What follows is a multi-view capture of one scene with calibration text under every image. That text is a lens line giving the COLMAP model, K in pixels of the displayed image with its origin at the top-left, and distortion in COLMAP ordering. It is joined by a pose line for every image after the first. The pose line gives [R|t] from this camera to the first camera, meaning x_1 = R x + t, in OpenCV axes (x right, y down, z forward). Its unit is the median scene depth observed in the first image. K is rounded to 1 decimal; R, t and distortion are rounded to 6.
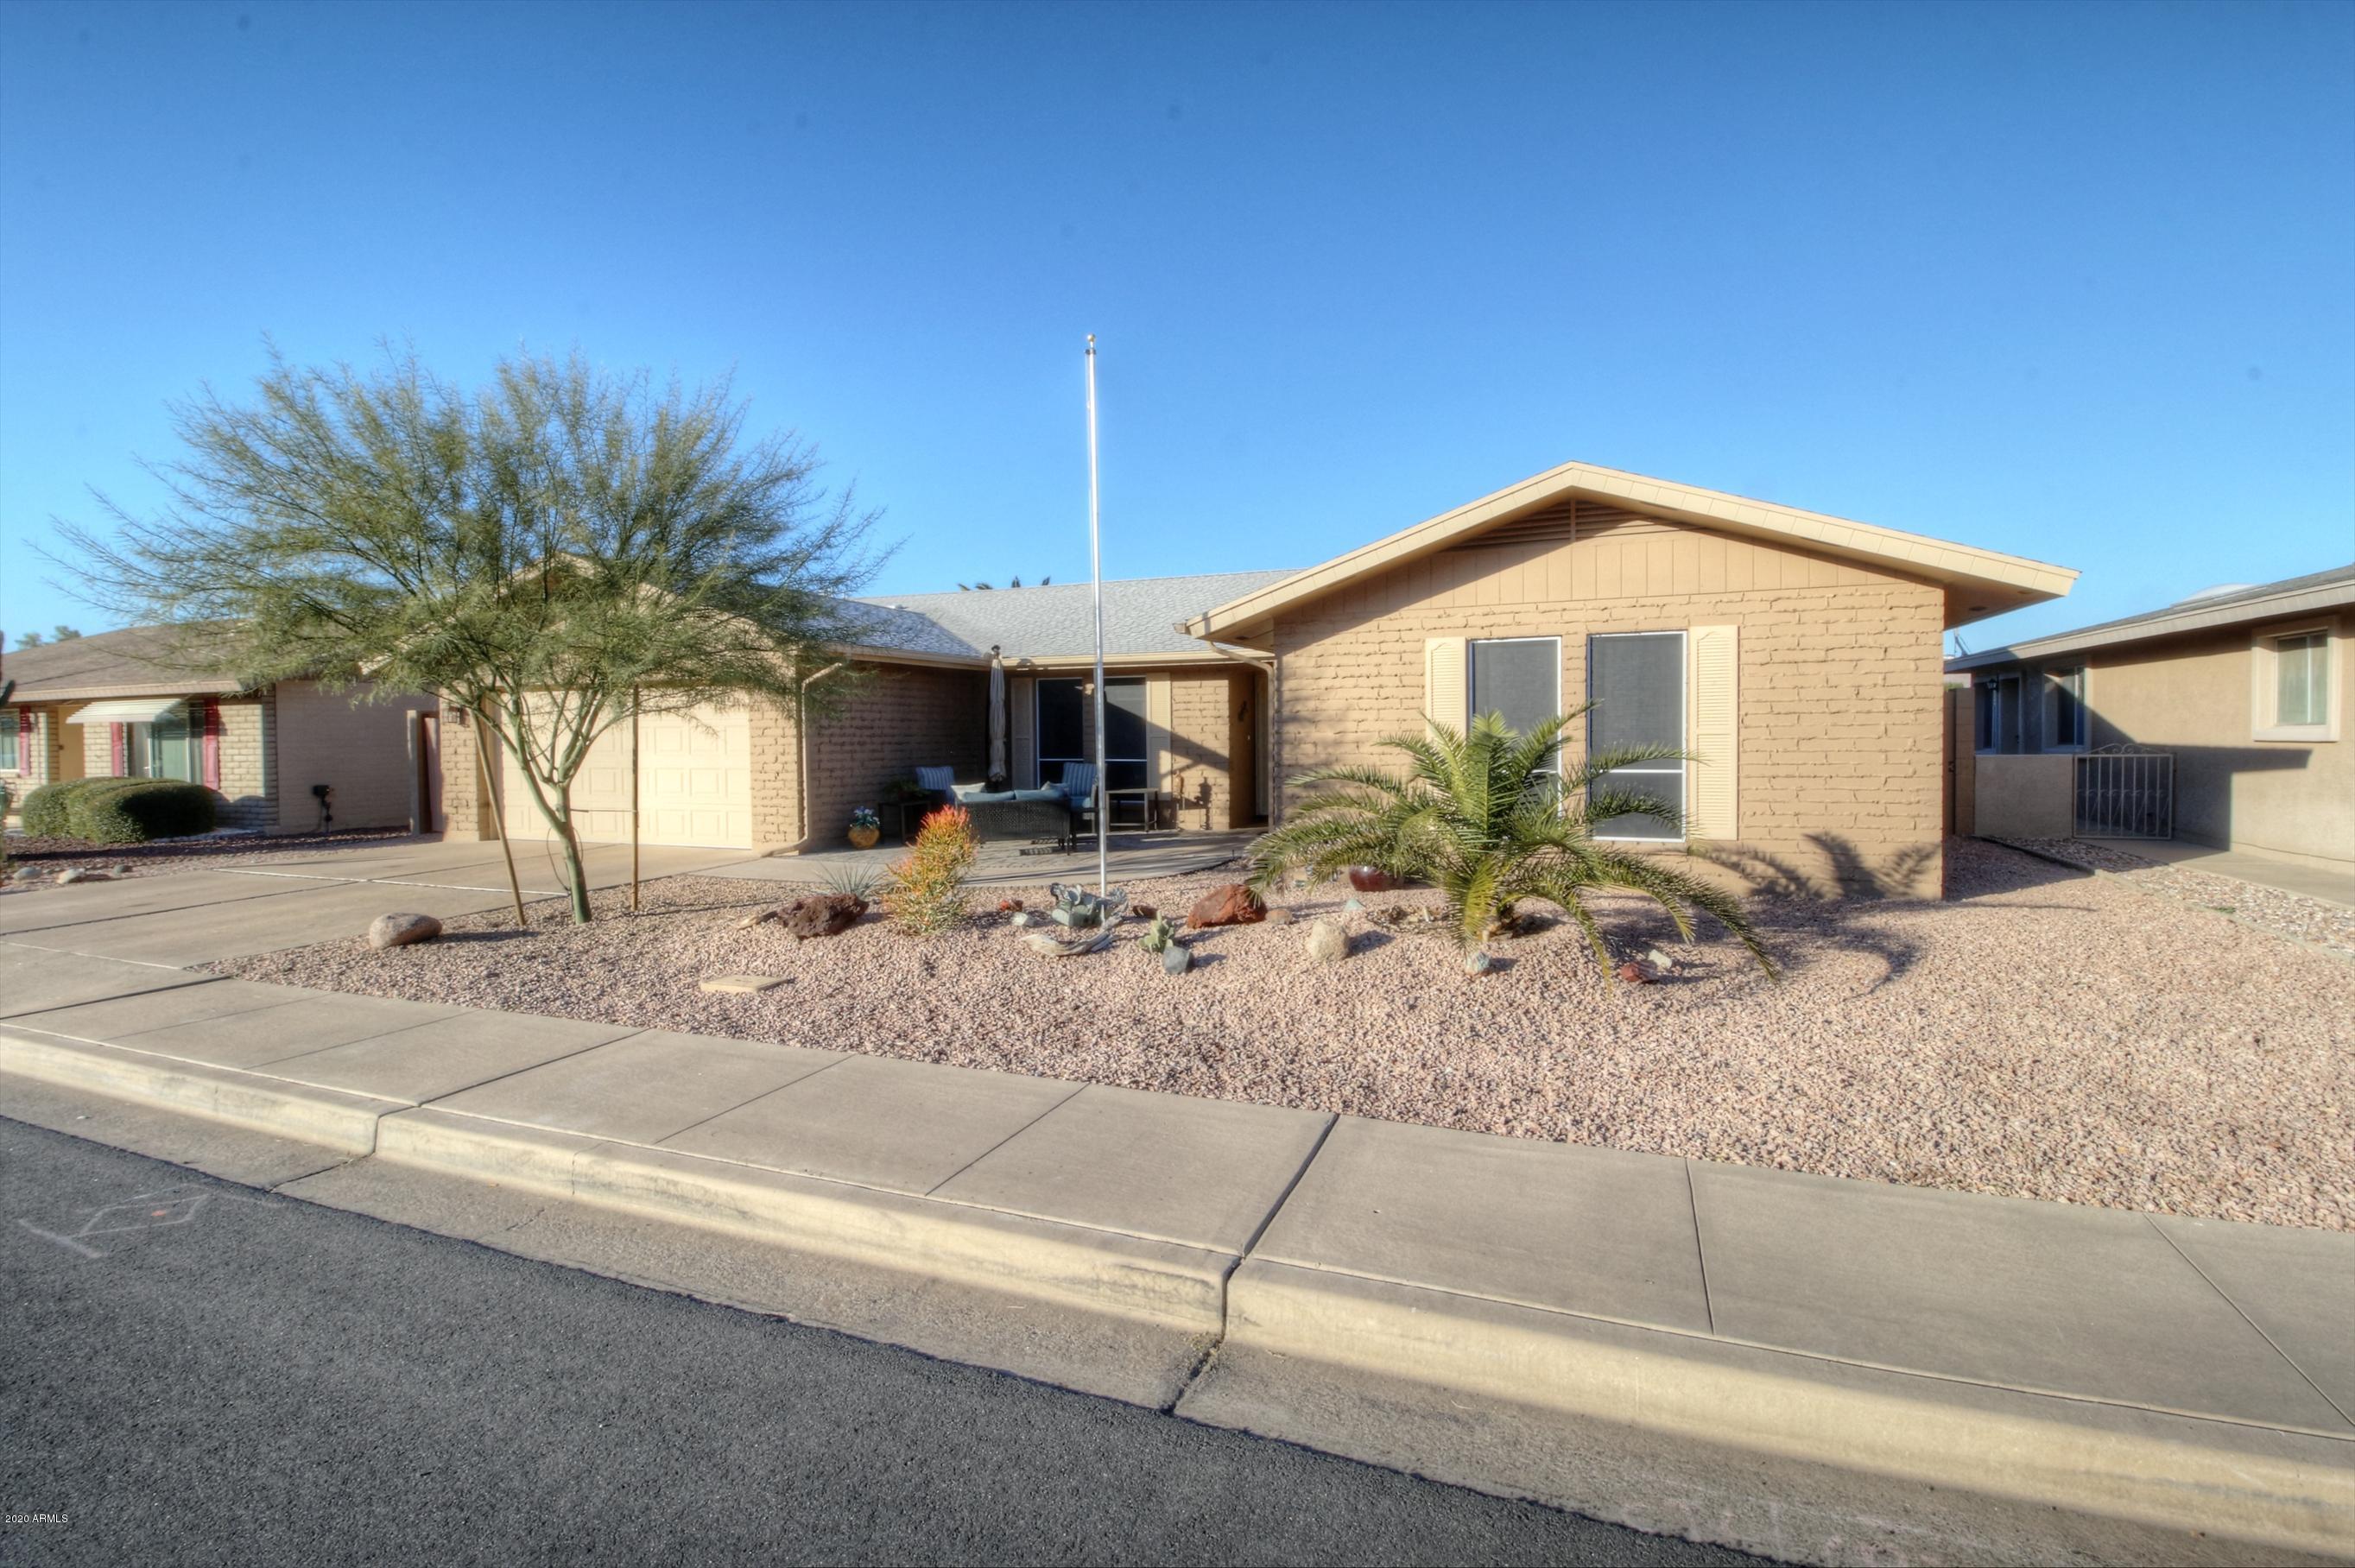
lens RADIAL K [[1078.9, 0, 1181.0], [0, 1078.9, 760.9], [0, 0, 1]] dist [-0.000308, -0.013556]
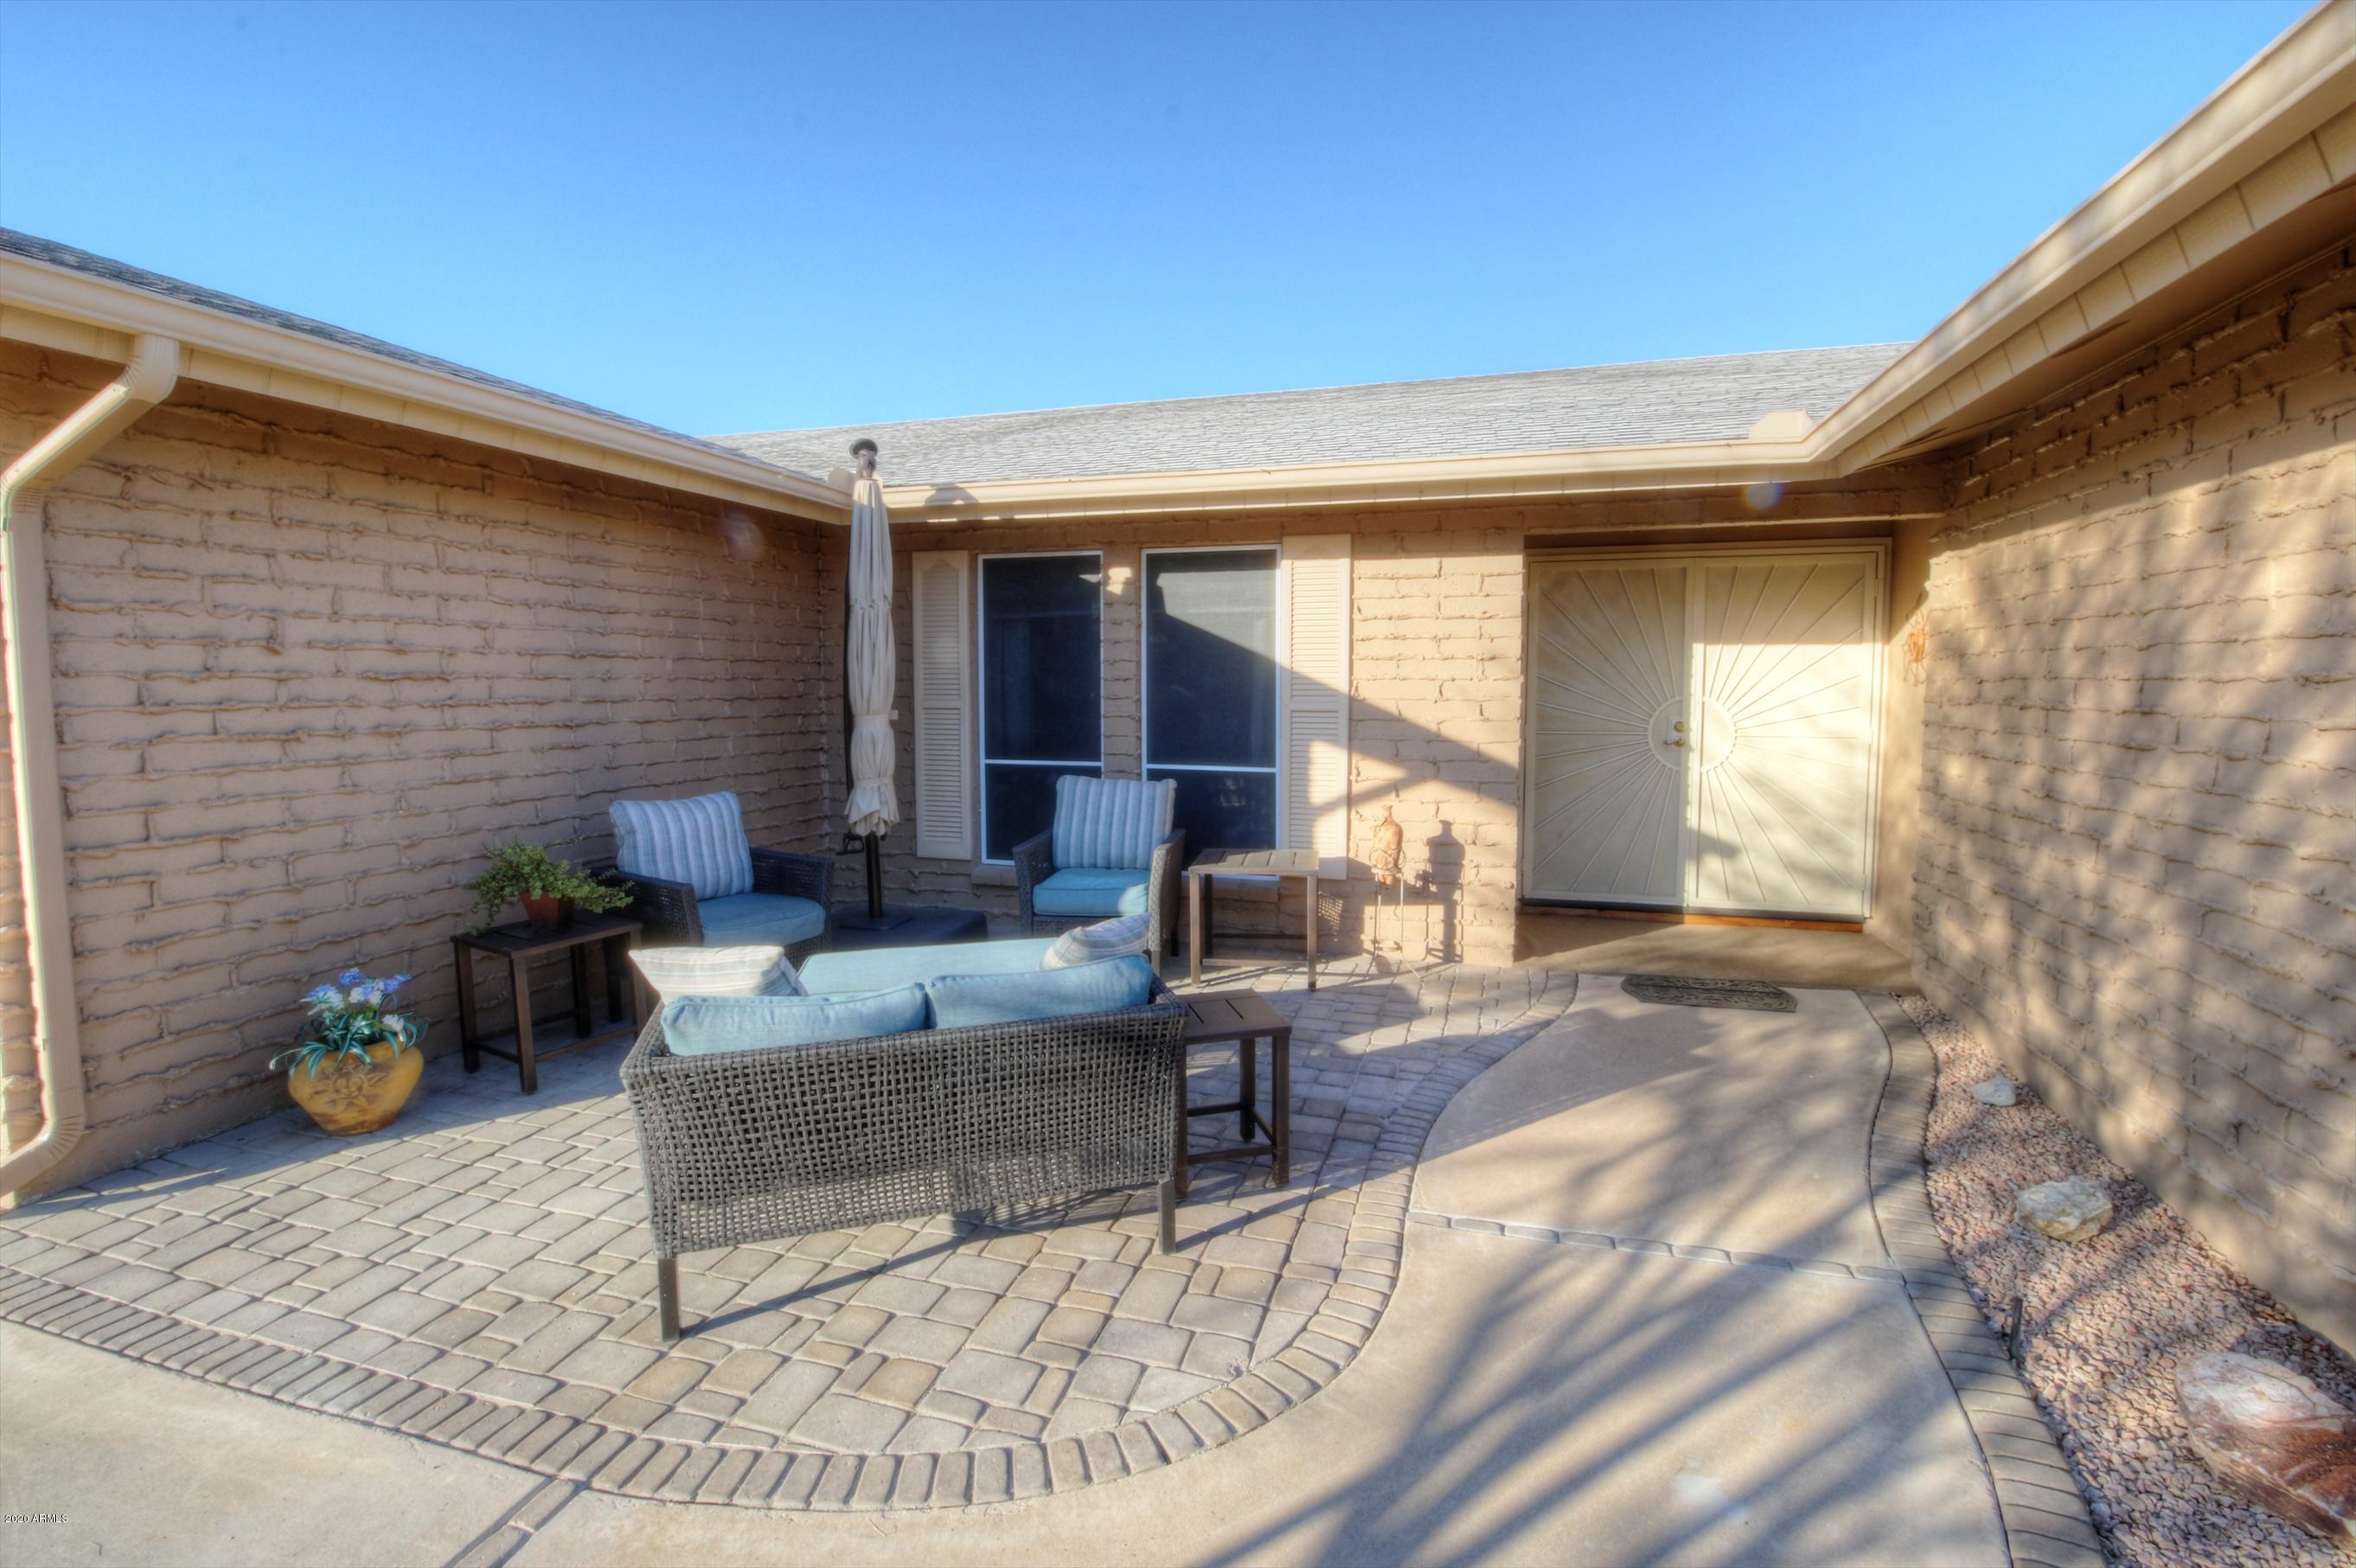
lens RADIAL K [[1079.5, 0, 1181.5], [0, 1079.5, 760.9], [0, 0, 1]] dist [-0.000308, -0.013556]
pose [[0.995843, 0.006001, 0.090886, -0.192989], [-0.010193, 0.998902, 0.045727, -0.040883], [-0.090512, -0.046463, 0.994811, 1.218206]]
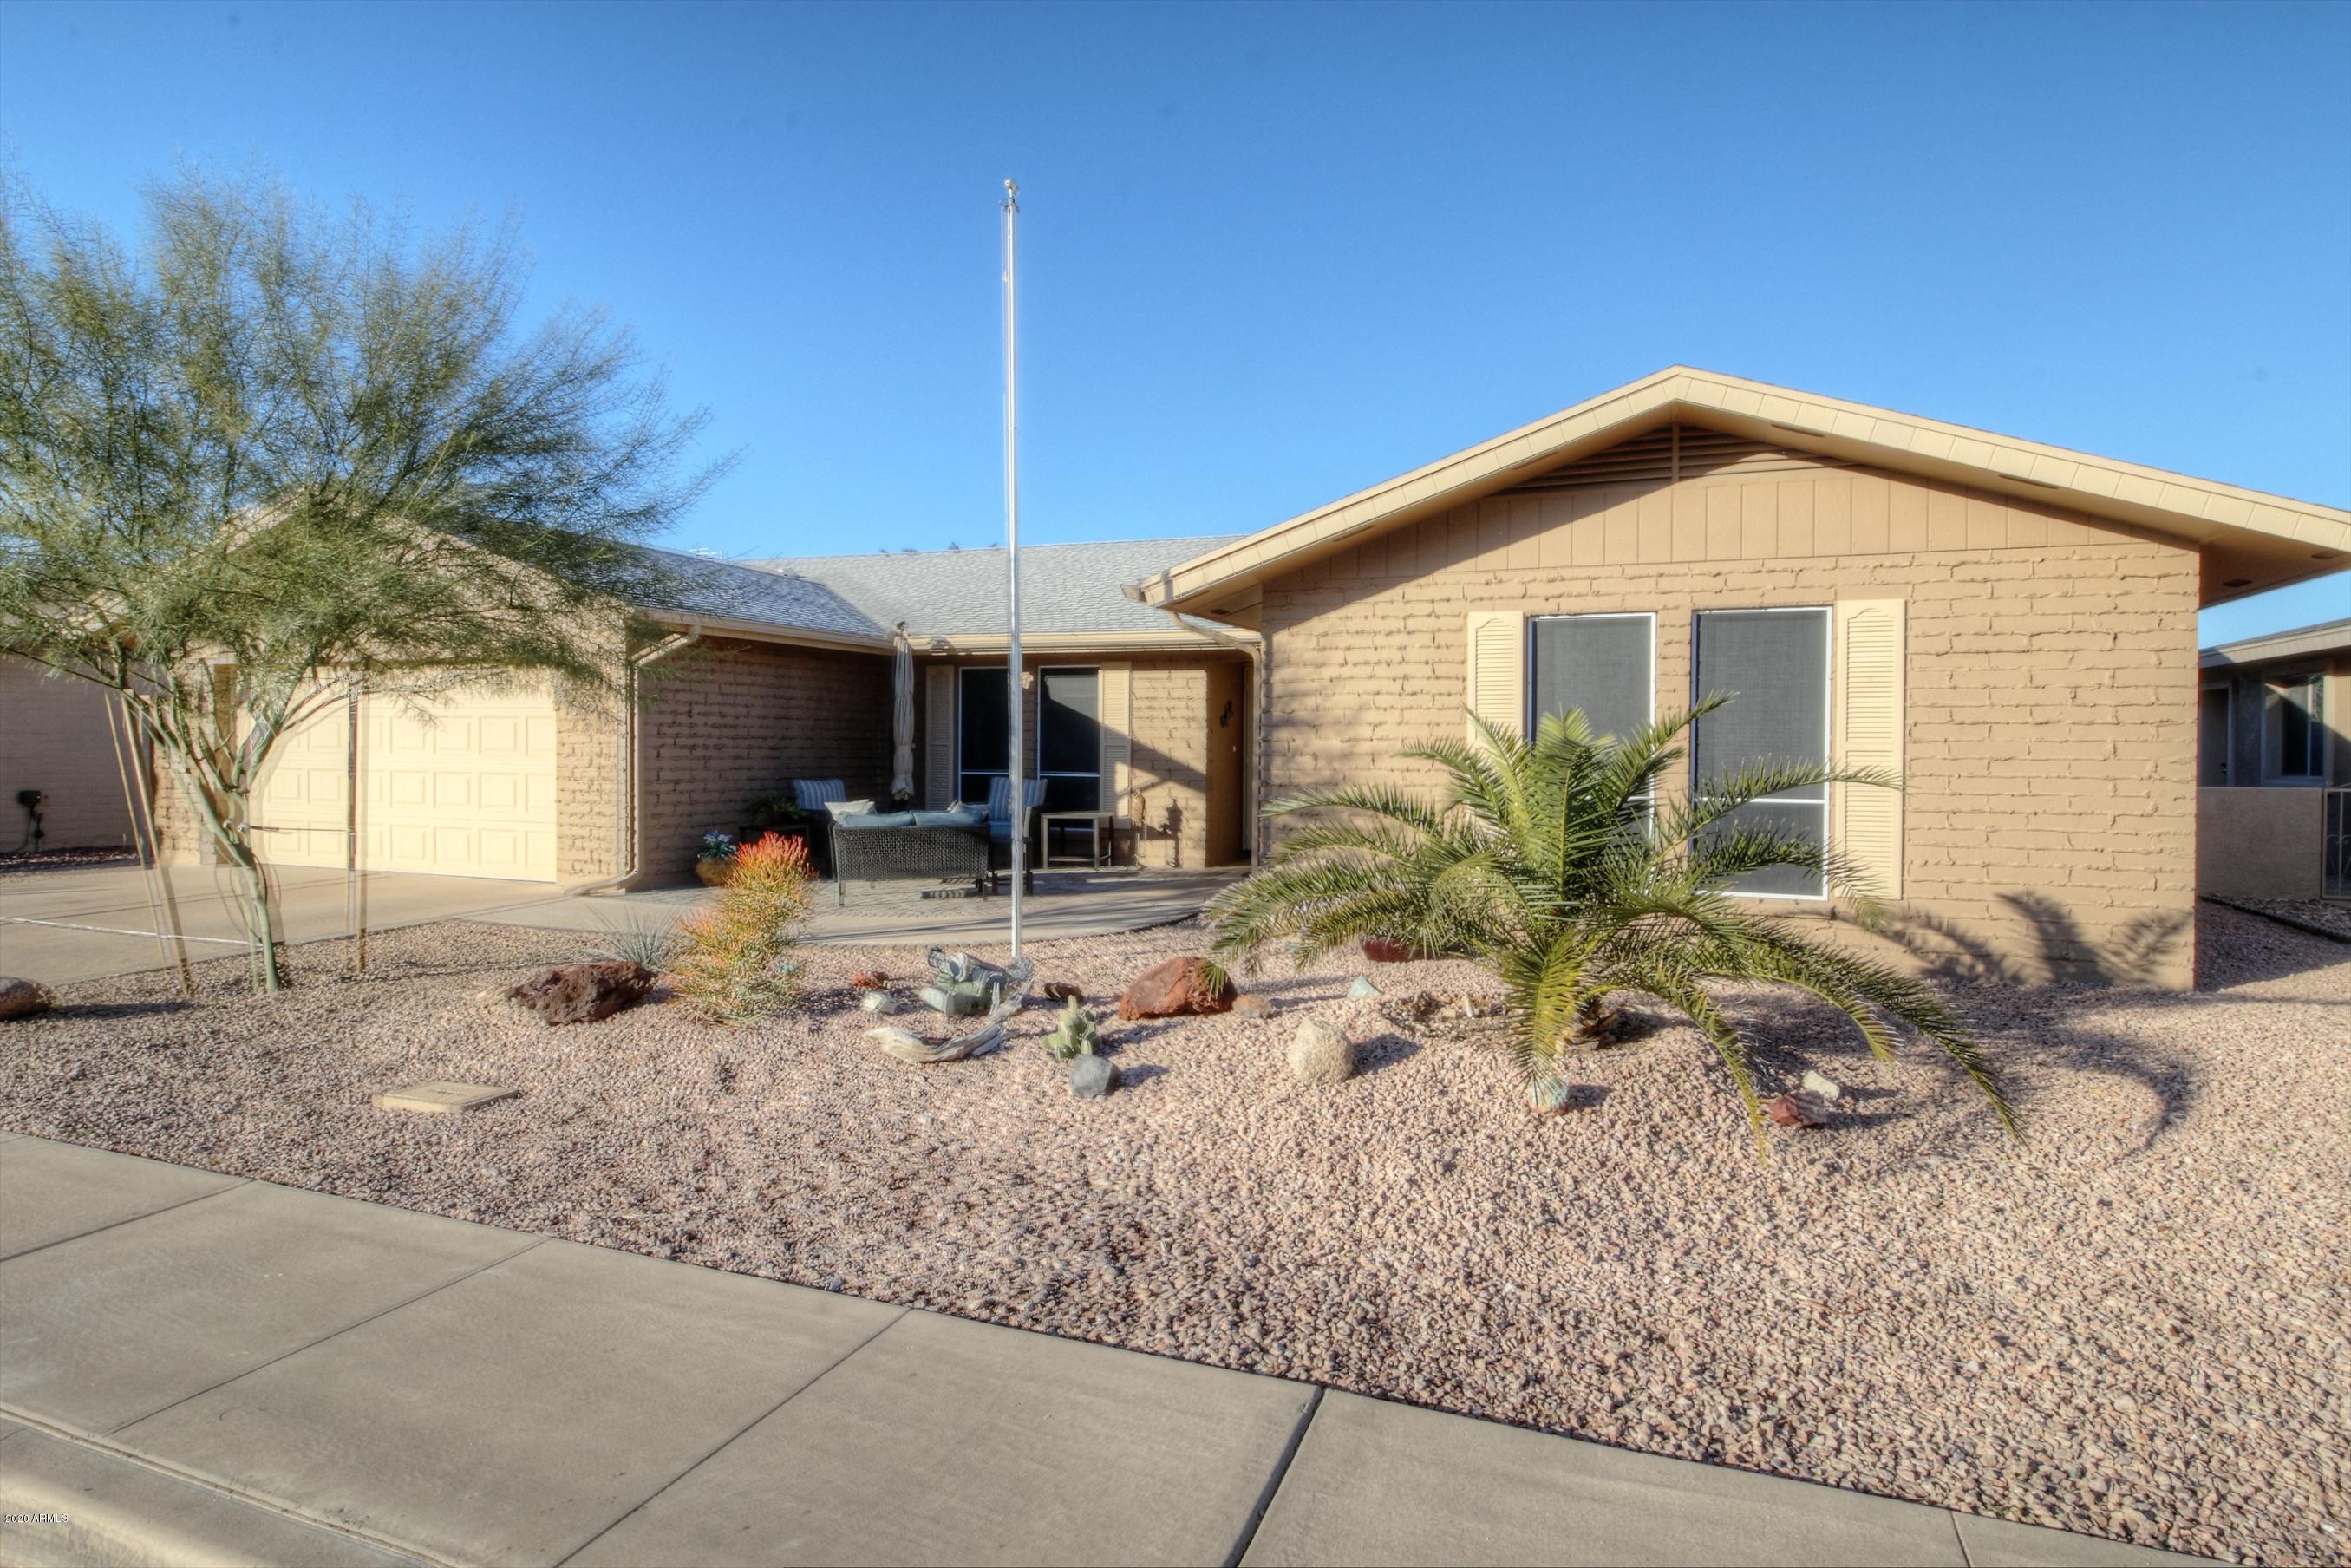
lens RADIAL K [[1305.0, 0, 1179.3], [0, 1305.0, 752.4], [0, 0, 1]] dist [0.000371, -0.002181]
pose [[0.999778, 0.017425, 0.011849, 0.026901], [-0.017181, 0.999644, -0.020402, 0.001684], [-0.012200, 0.020194, 0.999722, 0.144795]]
